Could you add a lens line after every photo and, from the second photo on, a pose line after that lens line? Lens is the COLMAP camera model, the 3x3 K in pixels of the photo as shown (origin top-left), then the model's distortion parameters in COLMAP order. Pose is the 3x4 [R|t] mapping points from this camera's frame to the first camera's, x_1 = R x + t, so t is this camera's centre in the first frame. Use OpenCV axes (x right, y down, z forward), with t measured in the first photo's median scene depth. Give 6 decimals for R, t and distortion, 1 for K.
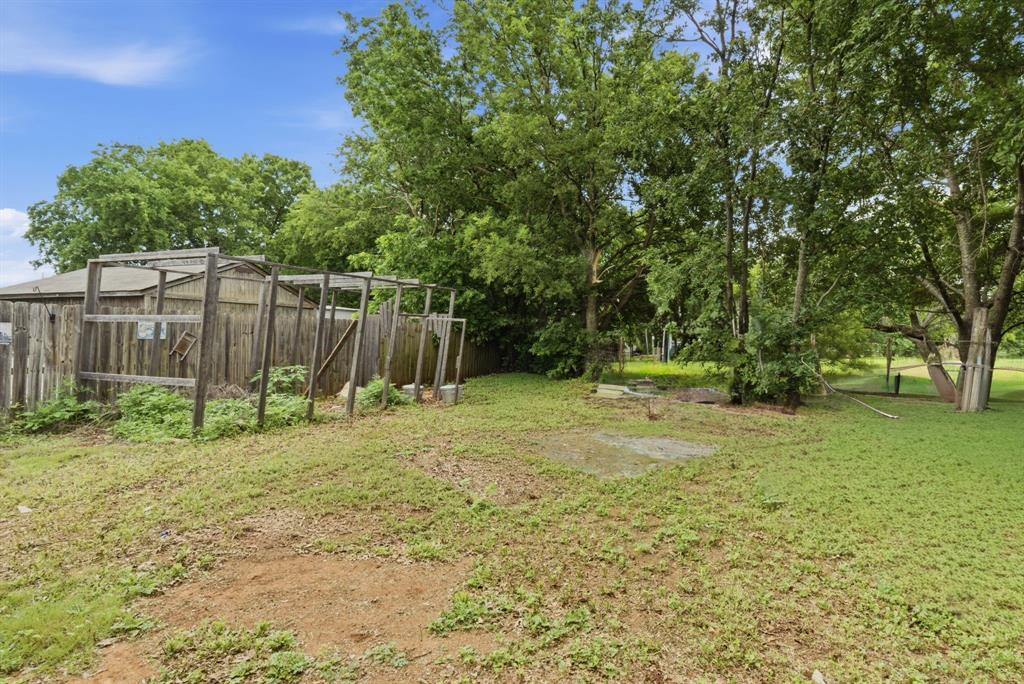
lens RADIAL K [[462.5, 0, 508.4], [0, 462.5, 346.0], [0, 0, 1]] dist [-0.000199, 0.000154]
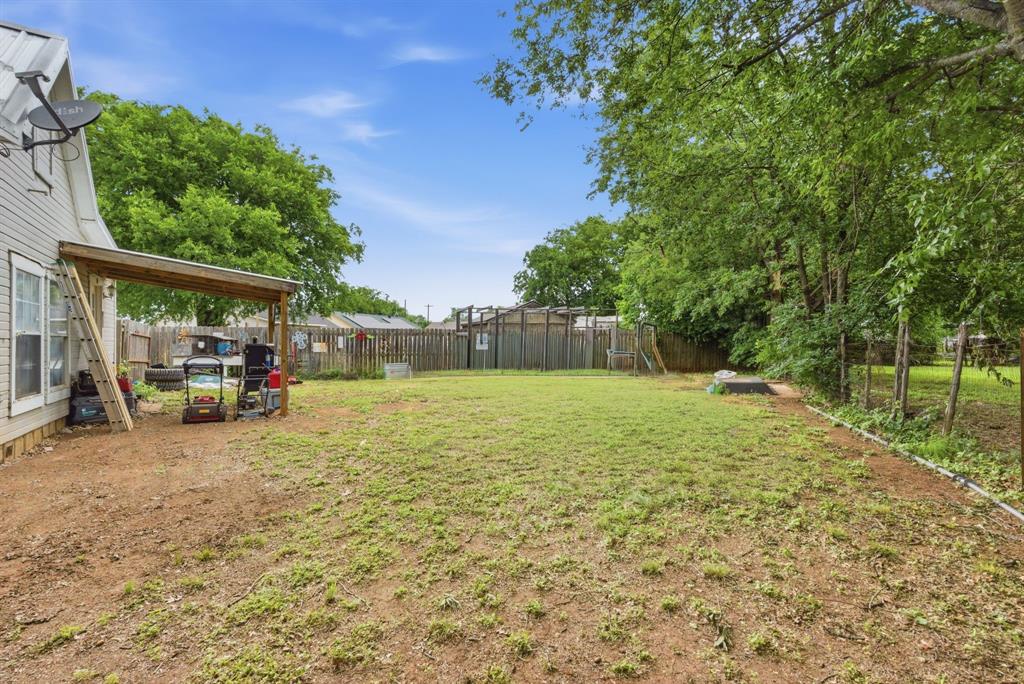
lens RADIAL K [[462.5, 0, 508.4], [0, 462.5, 346.0], [0, 0, 1]] dist [-0.000199, 0.000154]
pose [[0.584457, 0.006172, -0.811401, 0.503706], [-0.029544, 0.999470, -0.013678, 0.017845], [0.810886, 0.031966, 0.584330, -0.128028]]
